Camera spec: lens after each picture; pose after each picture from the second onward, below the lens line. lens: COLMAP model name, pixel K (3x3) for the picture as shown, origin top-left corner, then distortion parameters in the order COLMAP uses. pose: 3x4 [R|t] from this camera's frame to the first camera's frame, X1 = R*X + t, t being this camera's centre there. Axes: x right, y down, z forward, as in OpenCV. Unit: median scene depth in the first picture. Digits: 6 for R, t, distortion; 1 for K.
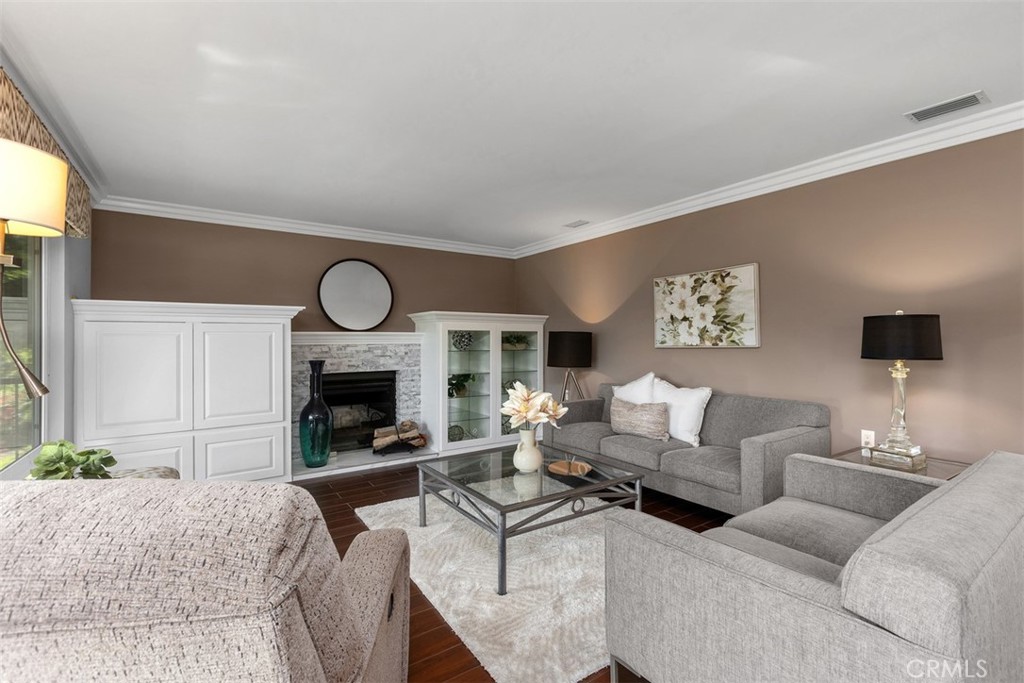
lens RADIAL K [[452.5, 0, 518.4], [0, 452.5, 339.6], [0, 0, 1]] dist [0.000143, 0.000287]
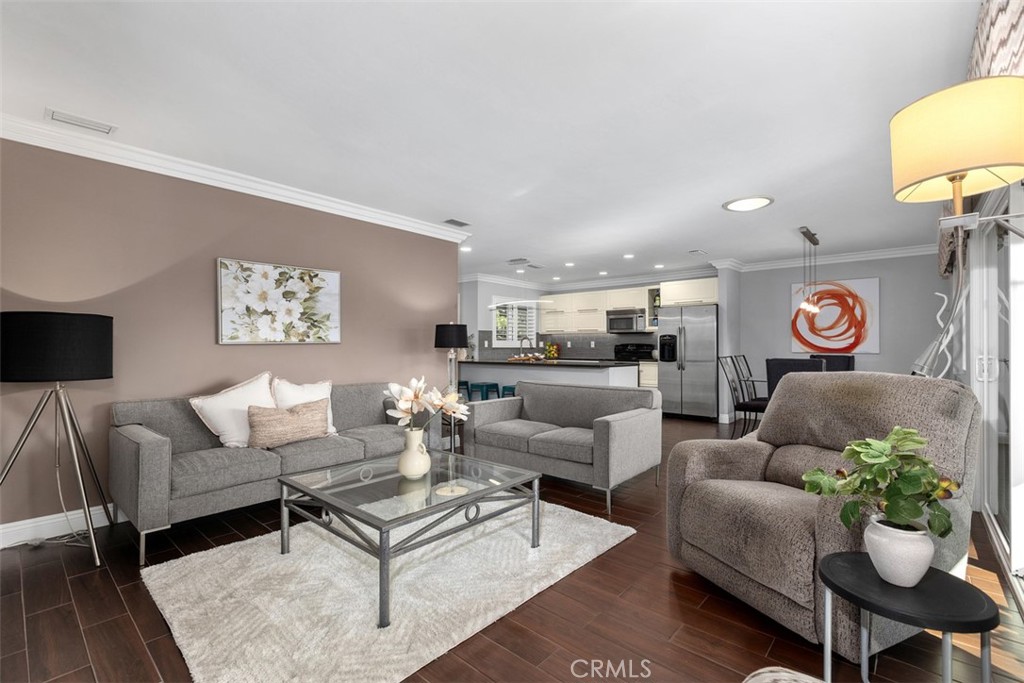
lens RADIAL K [[459.1, 0, 512.0], [0, 459.1, 341.5], [0, 0, 1]] dist [0.000506, -0.000054]
pose [[-0.235806, 0.013279, 0.971709, -0.667778], [-0.000103, 0.999906, -0.013689, 0.026534], [-0.971800, -0.003328, -0.235783, 0.753744]]
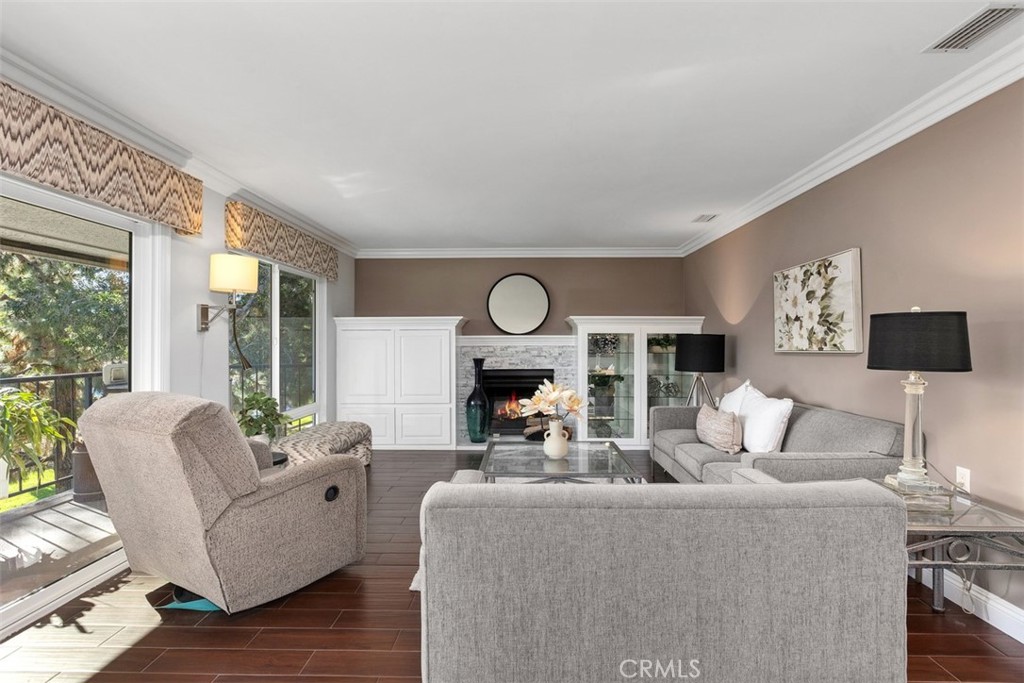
lens RADIAL K [[487.6, 0, 515.2], [0, 487.6, 337.6], [0, 0, 1]] dist [0.001312, 0.000101]
pose [[0.813702, -0.002927, -0.581274, 0.480961], [-0.000956, 0.999979, -0.006375, -0.003690], [0.581281, 0.005743, 0.813683, -0.050761]]
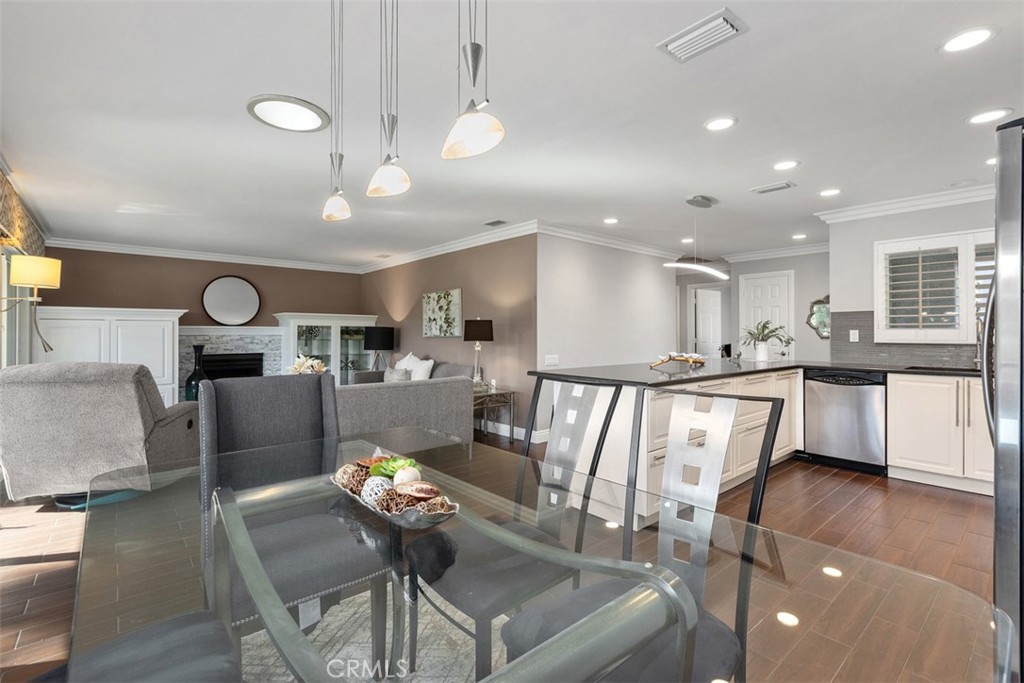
lens RADIAL K [[453.9, 0, 510.9], [0, 453.9, 334.7], [0, 0, 1]] dist [0.001026, -0.005418]
pose [[0.993923, 0.002846, 0.110042, 0.474983], [-0.003004, 0.999995, 0.001275, 0.007053], [-0.110037, -0.001598, 0.993926, -0.692349]]
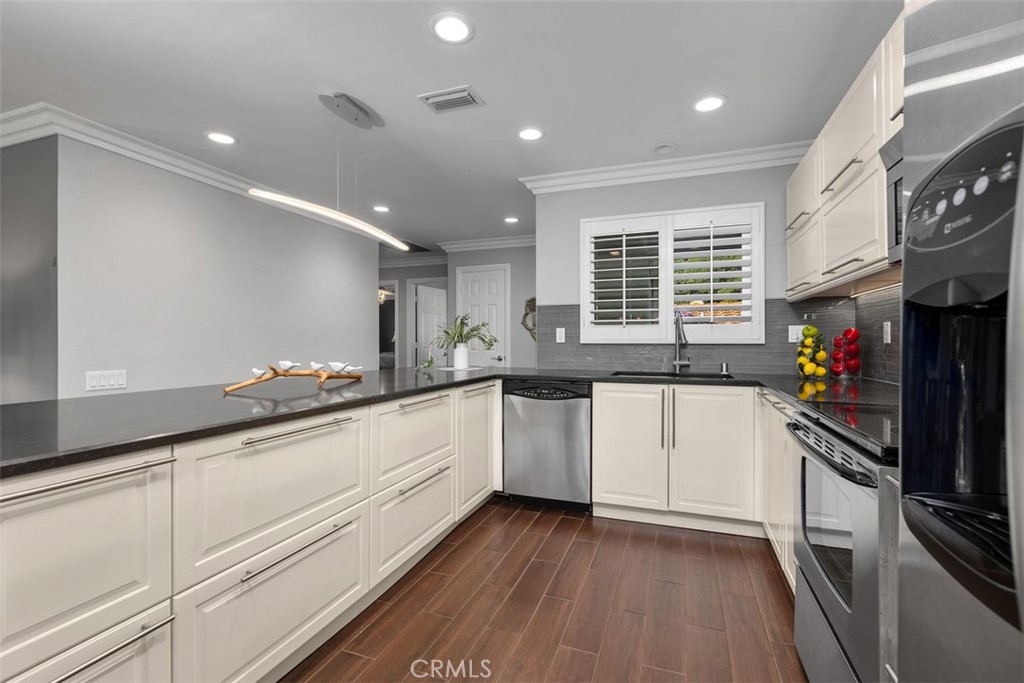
lens RADIAL K [[452.5, 0, 518.4], [0, 452.5, 339.6], [0, 0, 1]] dist [0.000143, 0.000287]
pose [[0.816363, 0.003074, 0.577531, 0.864489], [-0.000324, 0.999988, -0.004865, 0.022183], [-0.577539, 0.003784, 0.816355, -0.346905]]
